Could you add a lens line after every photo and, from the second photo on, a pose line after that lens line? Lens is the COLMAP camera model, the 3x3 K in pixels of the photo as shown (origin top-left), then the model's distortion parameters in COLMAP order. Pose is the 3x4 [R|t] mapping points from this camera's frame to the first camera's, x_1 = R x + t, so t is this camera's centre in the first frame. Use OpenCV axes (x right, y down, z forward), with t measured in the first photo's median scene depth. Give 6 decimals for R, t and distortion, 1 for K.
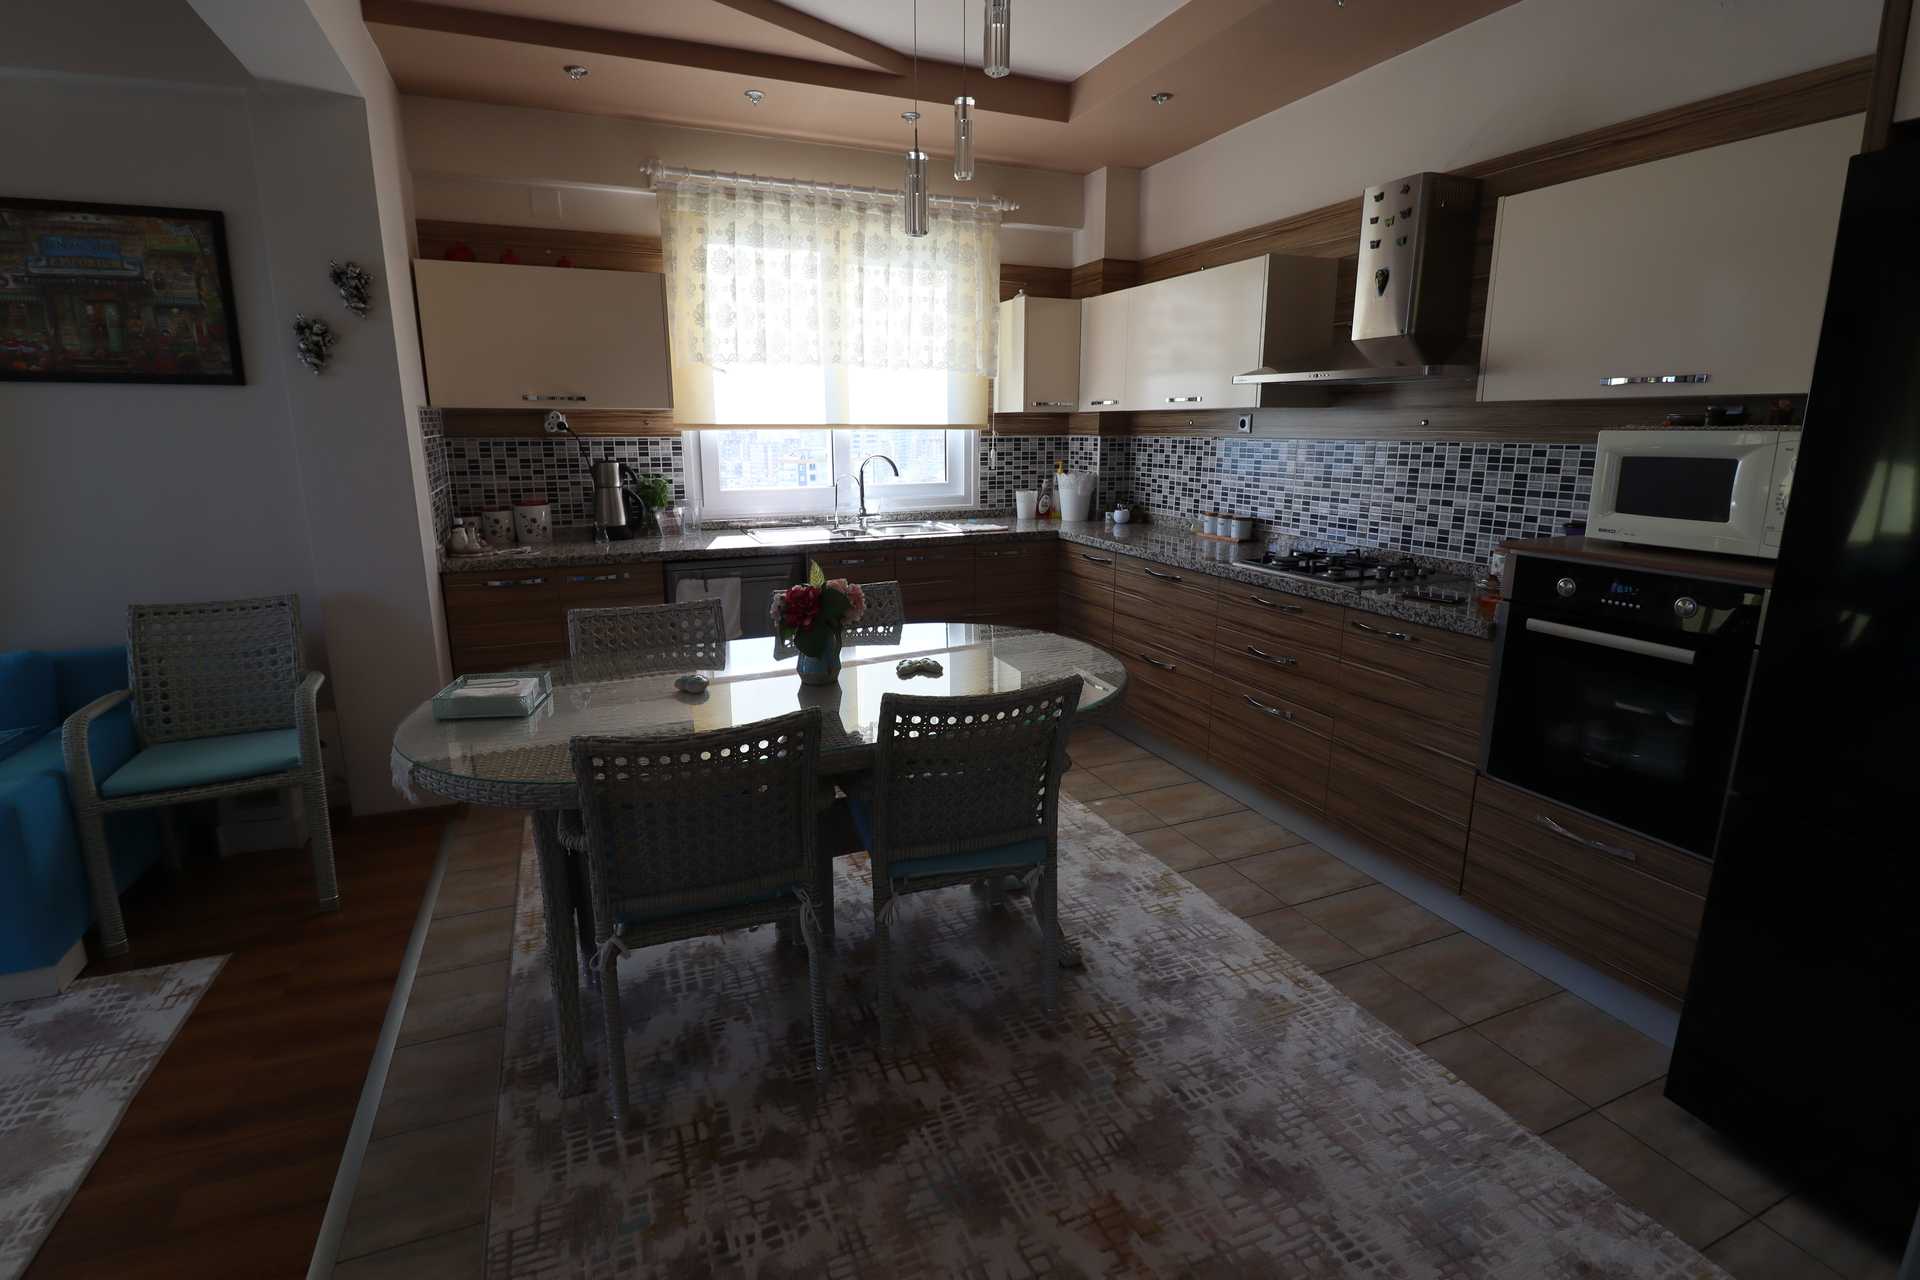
lens RADIAL K [[896.7, 0, 952.8], [0, 896.7, 622.8], [0, 0, 1]] dist [-0.000289, -0.012127]
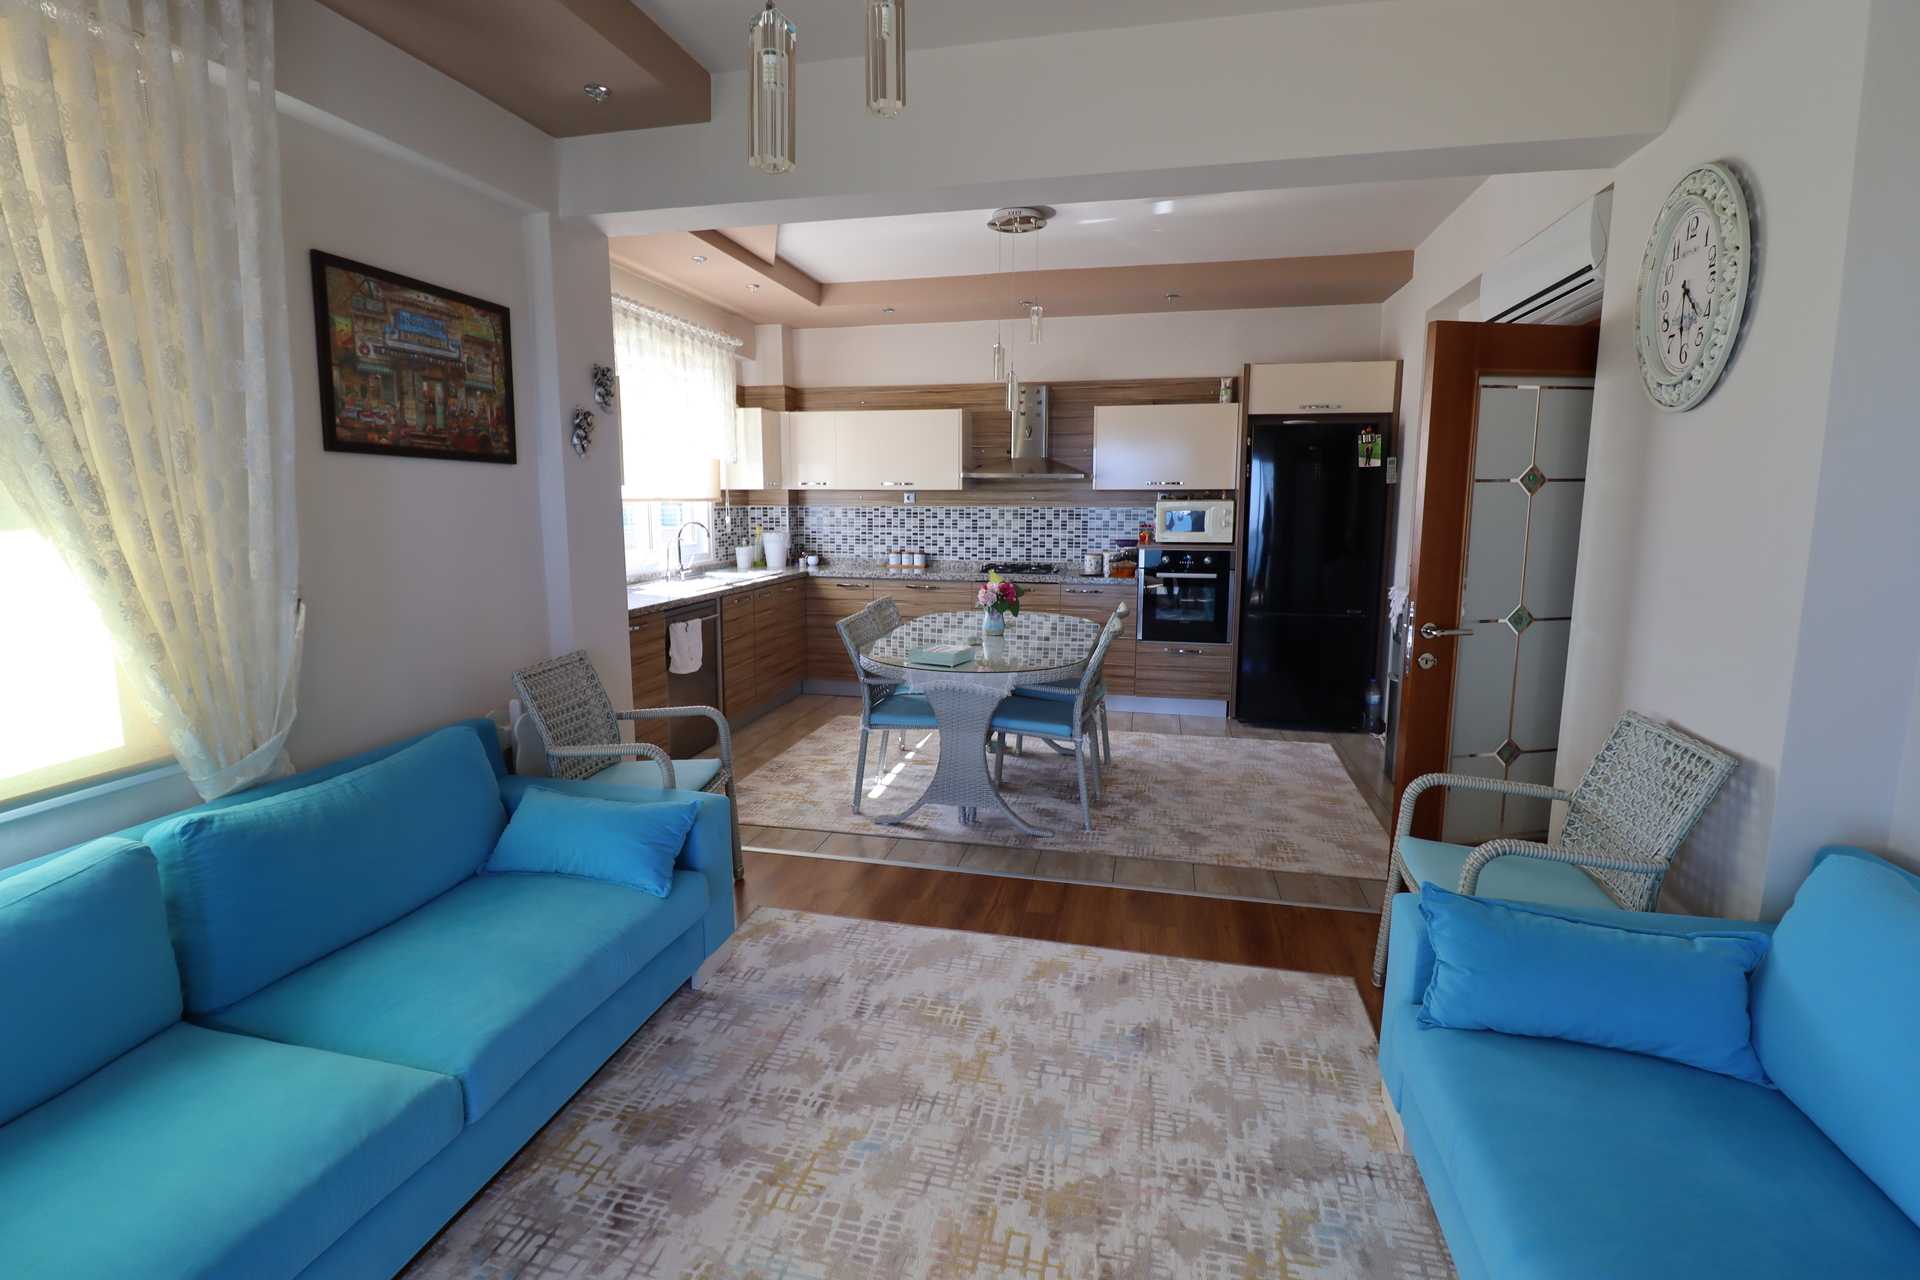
lens RADIAL K [[896.7, 0, 952.8], [0, 896.7, 622.8], [0, 0, 1]] dist [-0.000289, -0.012127]
pose [[0.579529, -0.112879, 0.807097, -1.268515], [0.172494, 0.984913, 0.013890, -0.000669], [-0.796487, 0.131170, 0.590256, -0.034823]]
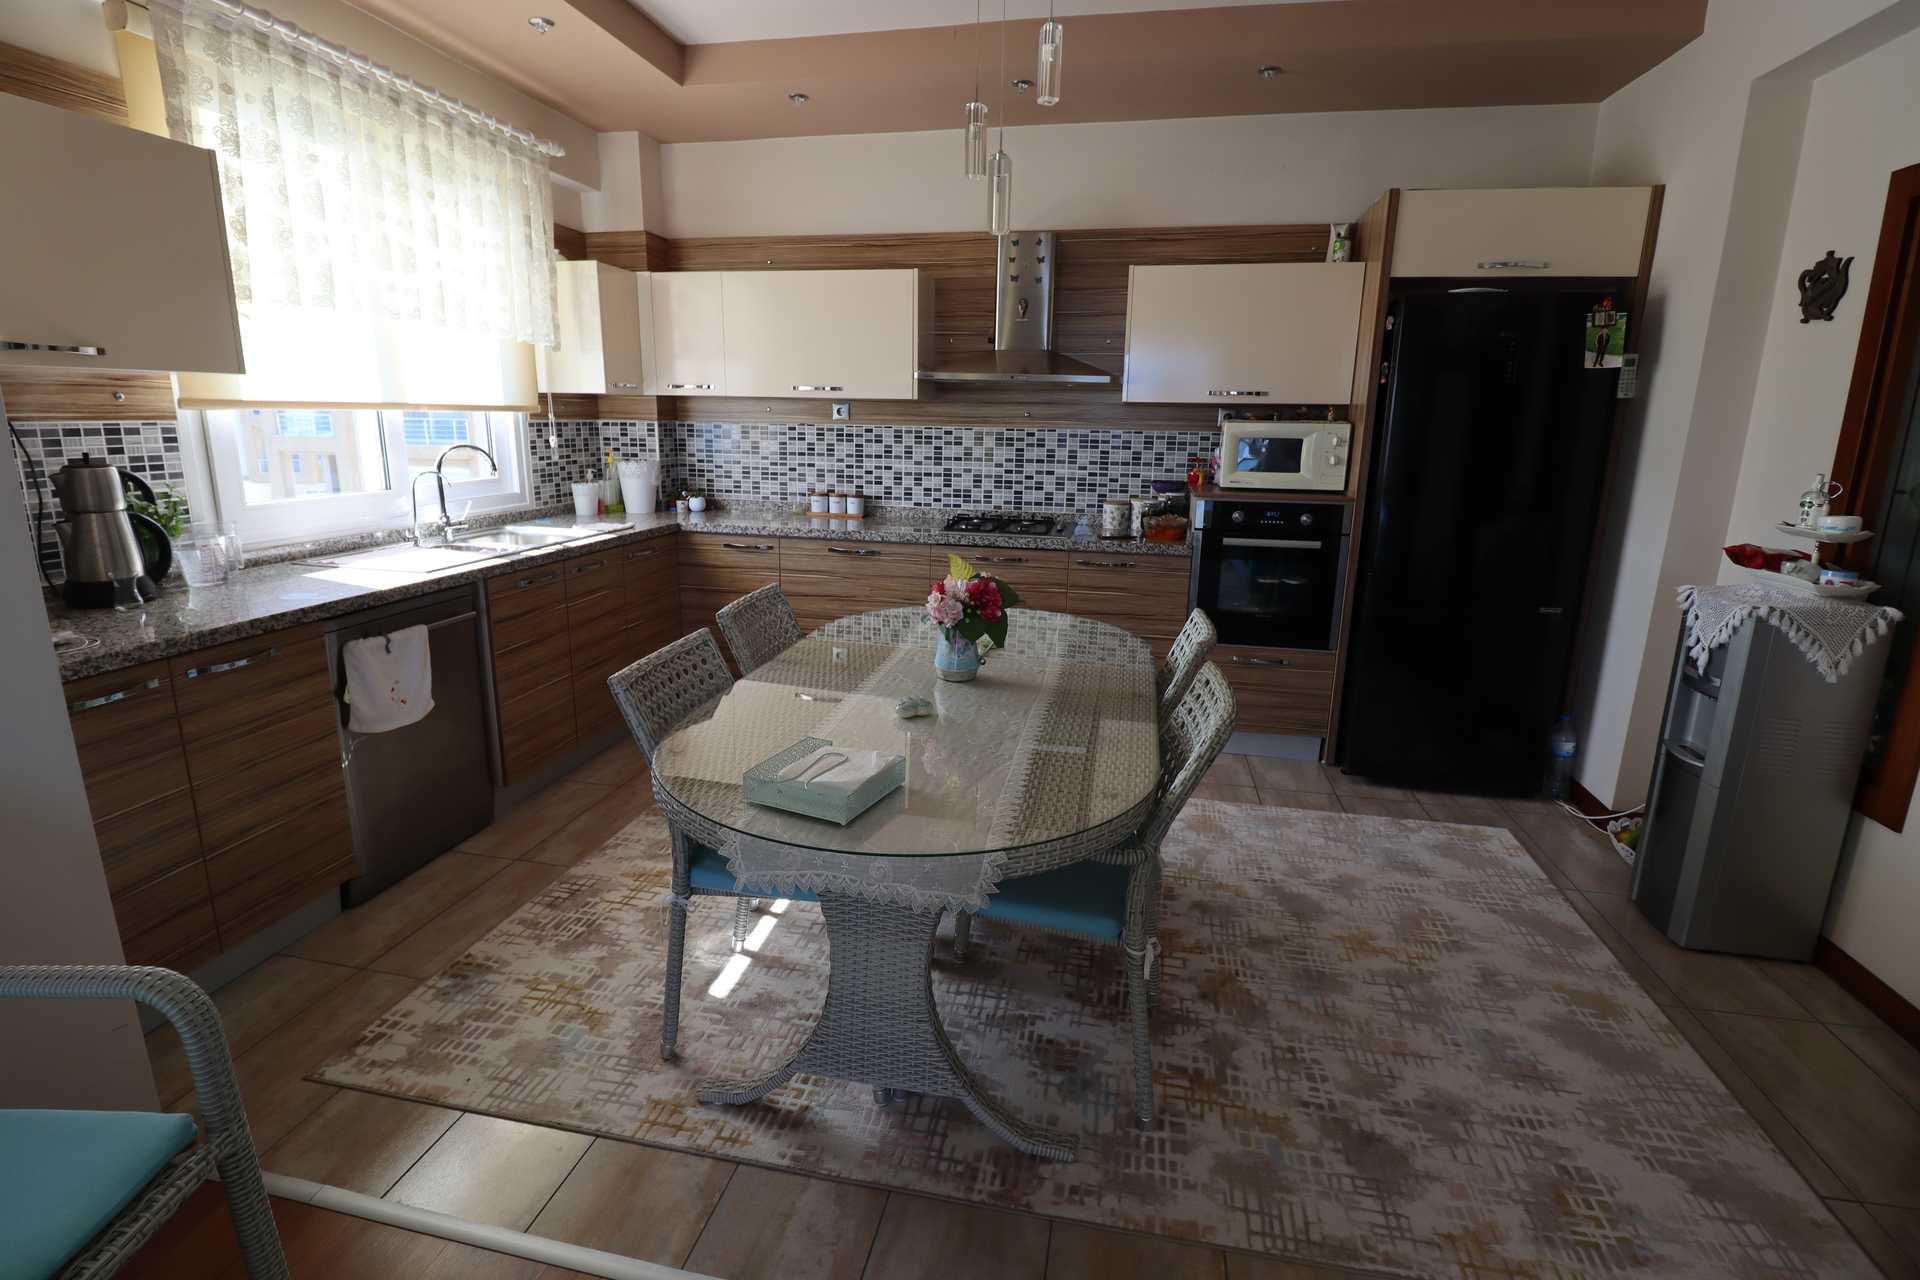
lens RADIAL K [[896.7, 0, 952.8], [0, 896.7, 622.8], [0, 0, 1]] dist [-0.000289, -0.012127]
pose [[0.561551, -0.175434, 0.808631, -0.685416], [0.159748, 0.981866, 0.102081, -0.069076], [-0.811875, 0.071853, 0.579393, 0.321854]]
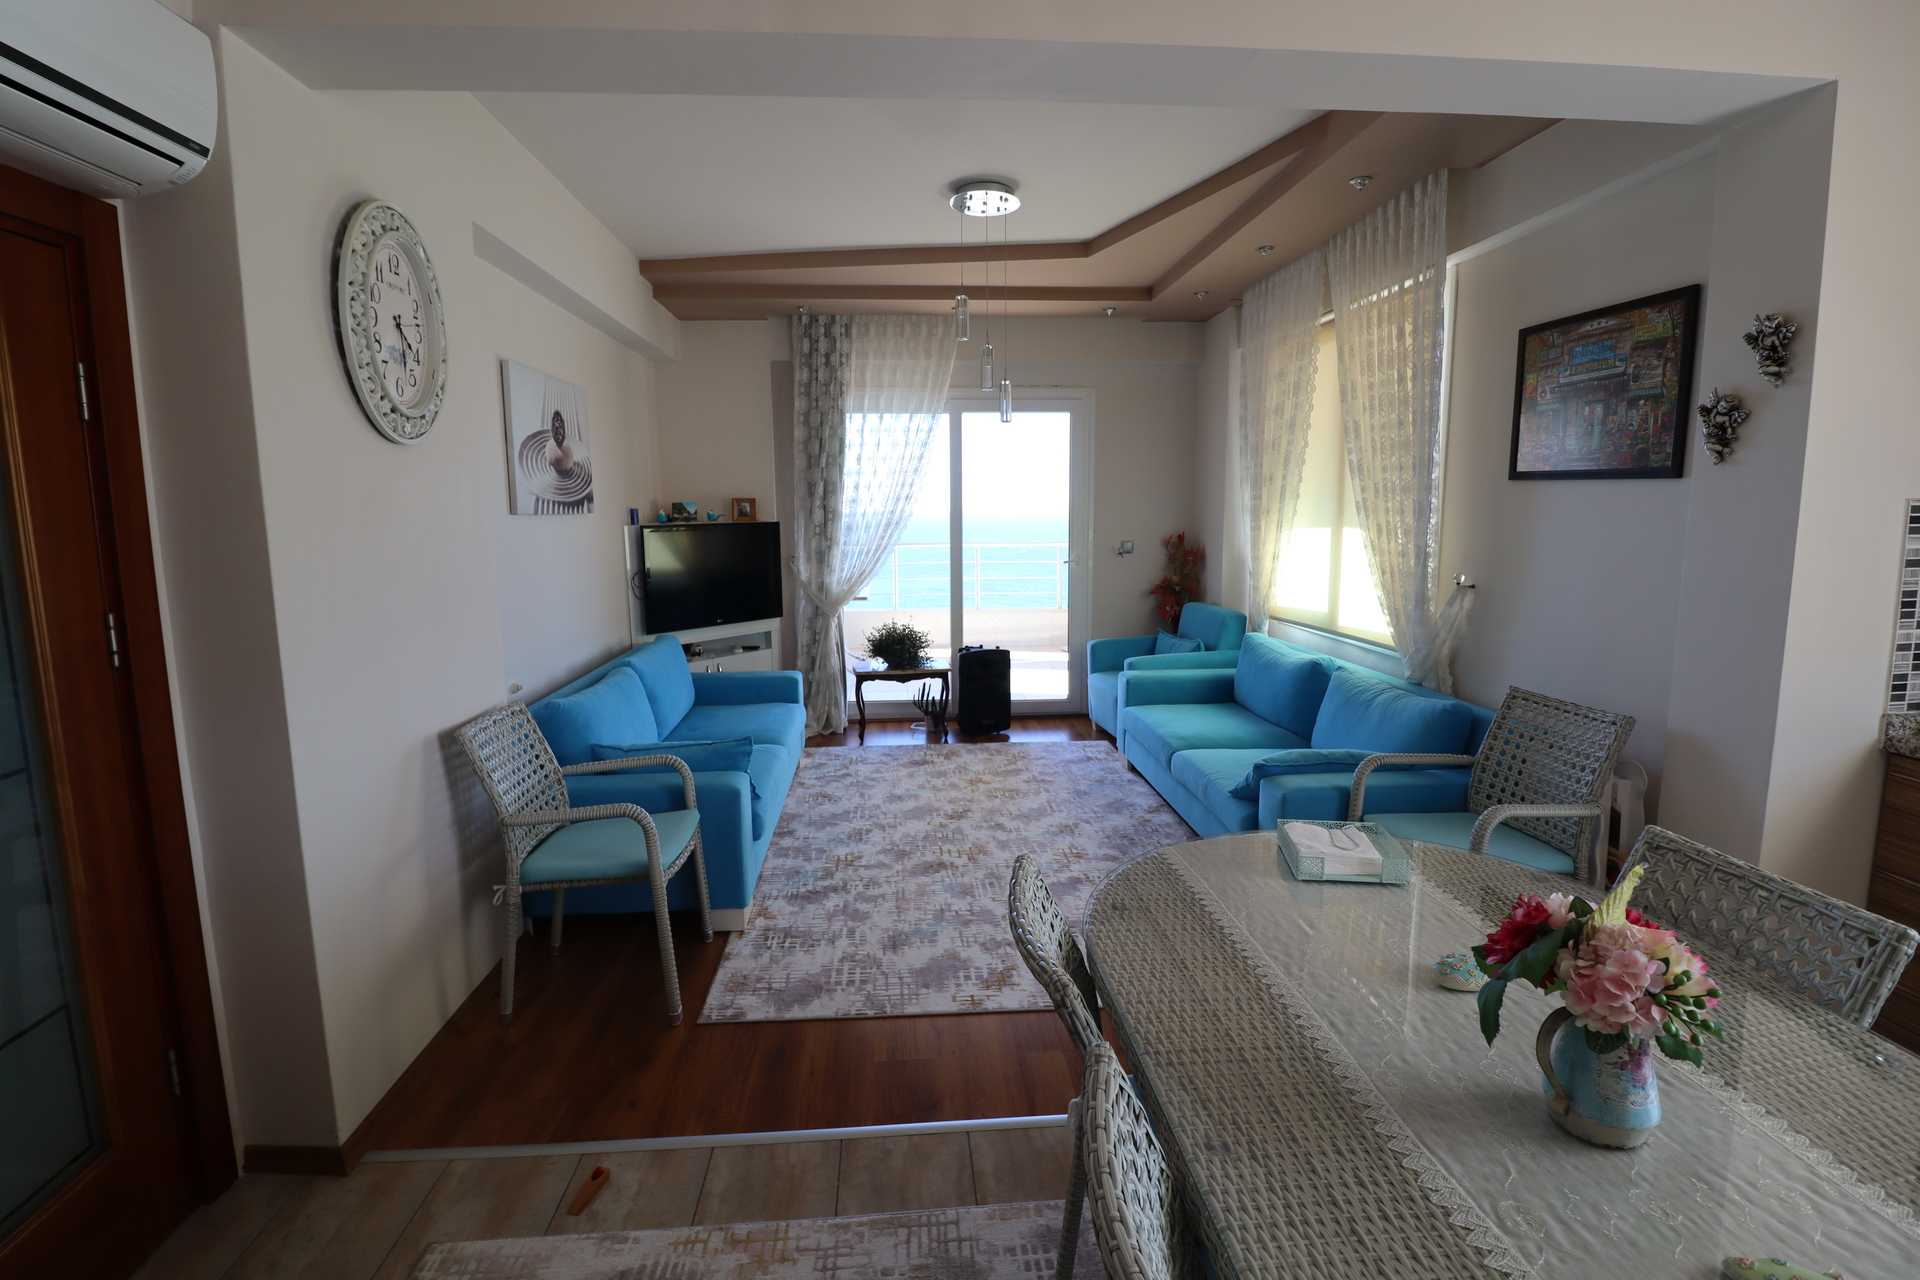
lens RADIAL K [[896.7, 0, 952.8], [0, 896.7, 622.8], [0, 0, 1]] dist [-0.000289, -0.012127]
pose [[-0.315785, 0.128665, -0.940067, 0.249954], [-0.194202, 0.961024, 0.196769, -0.149547], [0.928744, 0.244700, -0.278490, 0.563900]]
